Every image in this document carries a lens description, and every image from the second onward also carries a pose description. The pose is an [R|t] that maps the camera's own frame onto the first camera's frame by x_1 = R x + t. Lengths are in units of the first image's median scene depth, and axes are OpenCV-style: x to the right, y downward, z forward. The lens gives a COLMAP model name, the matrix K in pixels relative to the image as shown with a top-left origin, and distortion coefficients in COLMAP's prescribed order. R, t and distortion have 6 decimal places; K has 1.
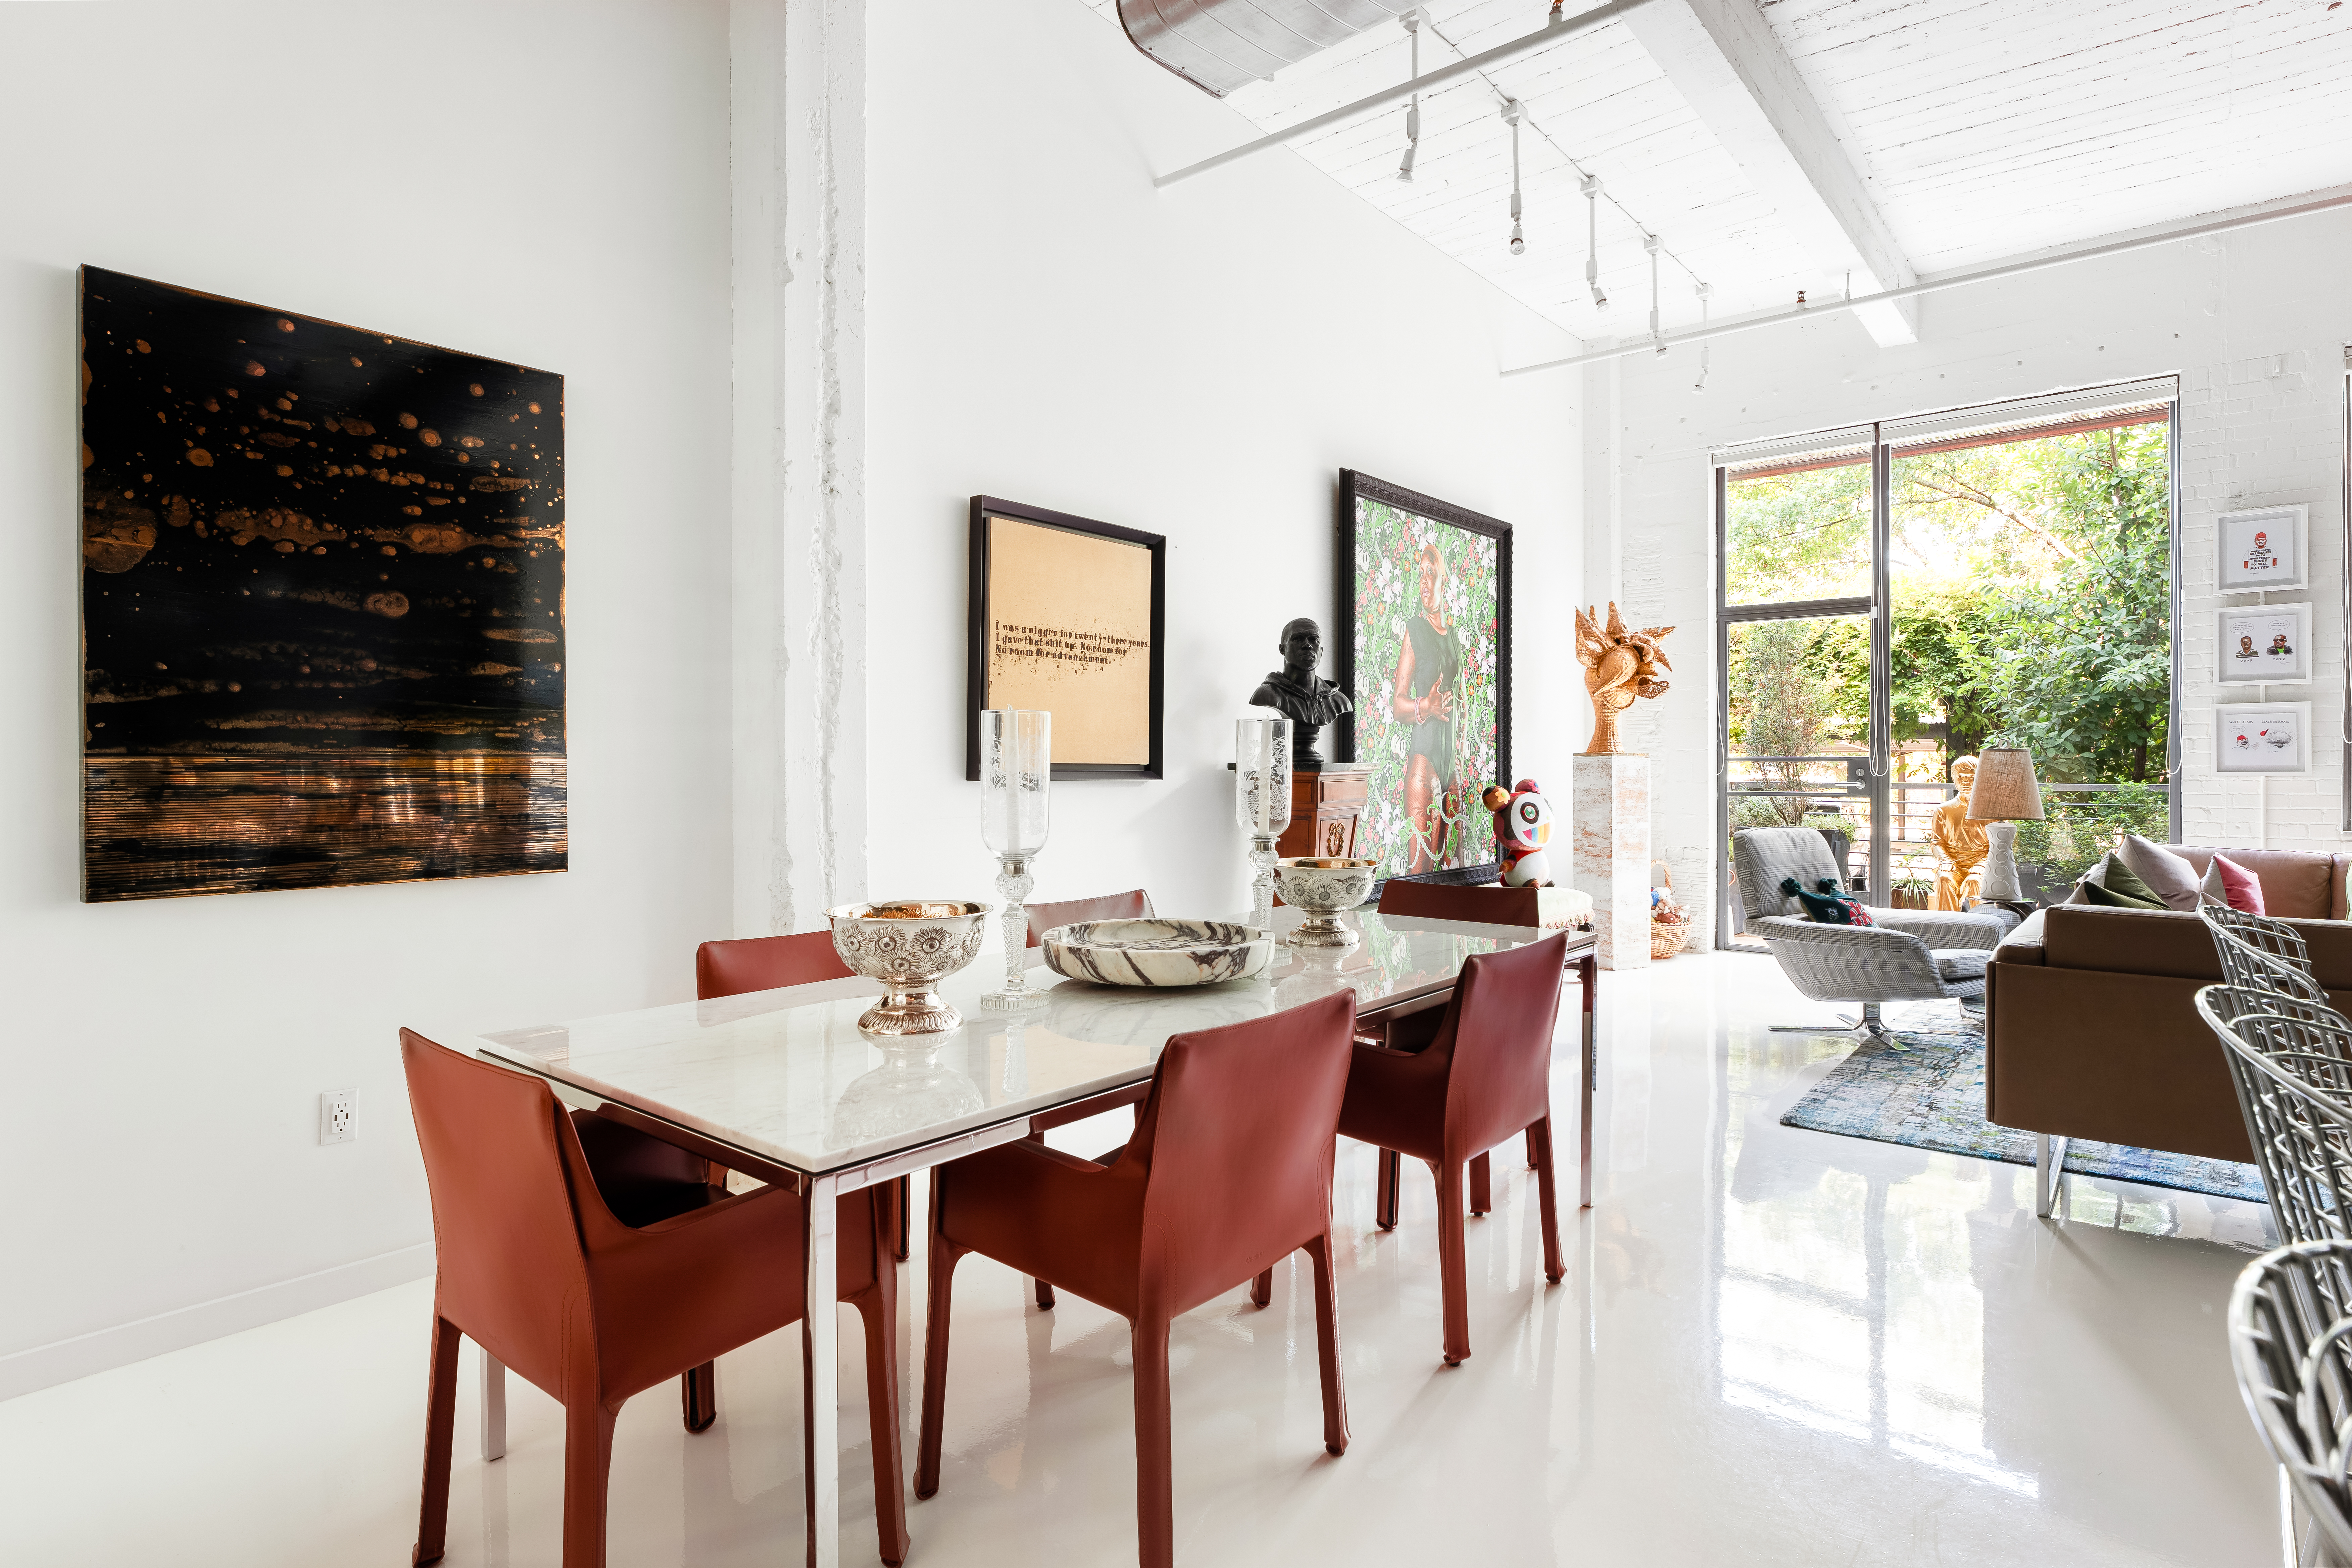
lens RADIAL K [[1250.4, 0, 1176.0], [0, 1250.4, 784.0], [0, 0, 1]] dist [-0.002295, -0.000346]
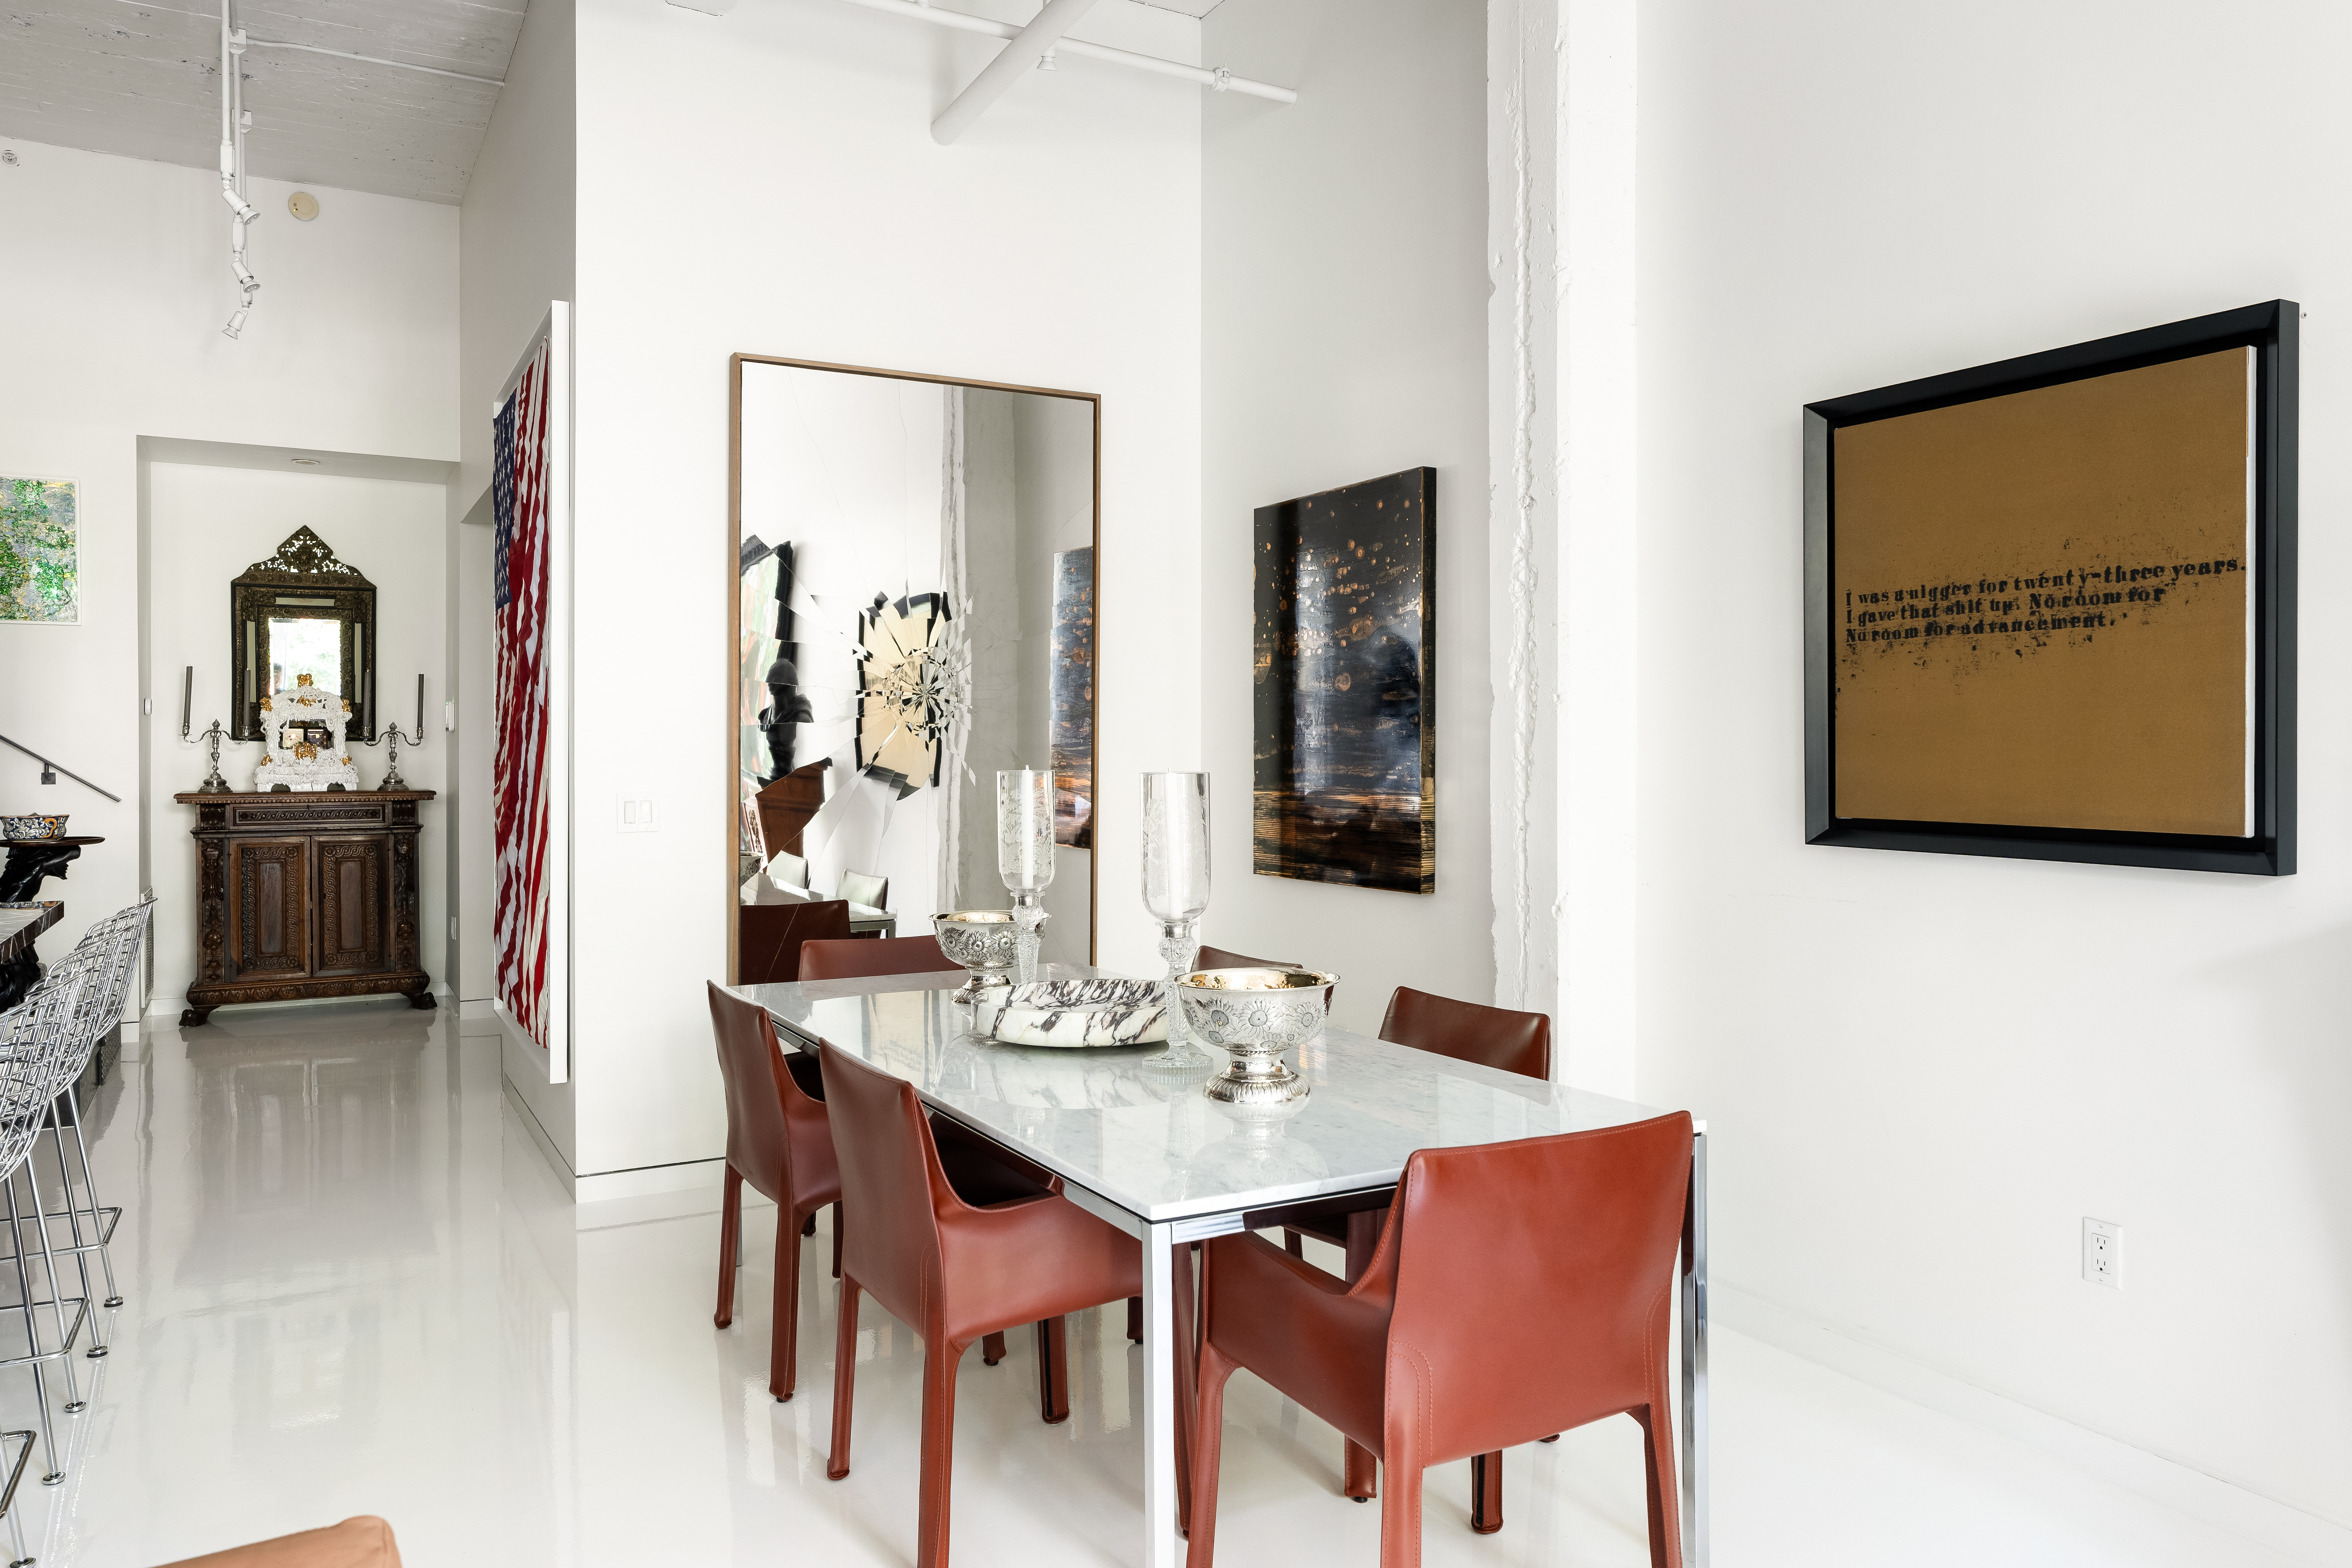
lens RADIAL K [[1632.8, 0, 1176.0], [0, 1632.8, 784.0], [0, 0, 1]] dist [0.002545, 0.001092]
pose [[-0.367036, 0.017159, -0.930049, 0.888659], [-0.017430, 0.999527, 0.025320, -0.058740], [0.930044, 0.025504, -0.366563, 1.187206]]
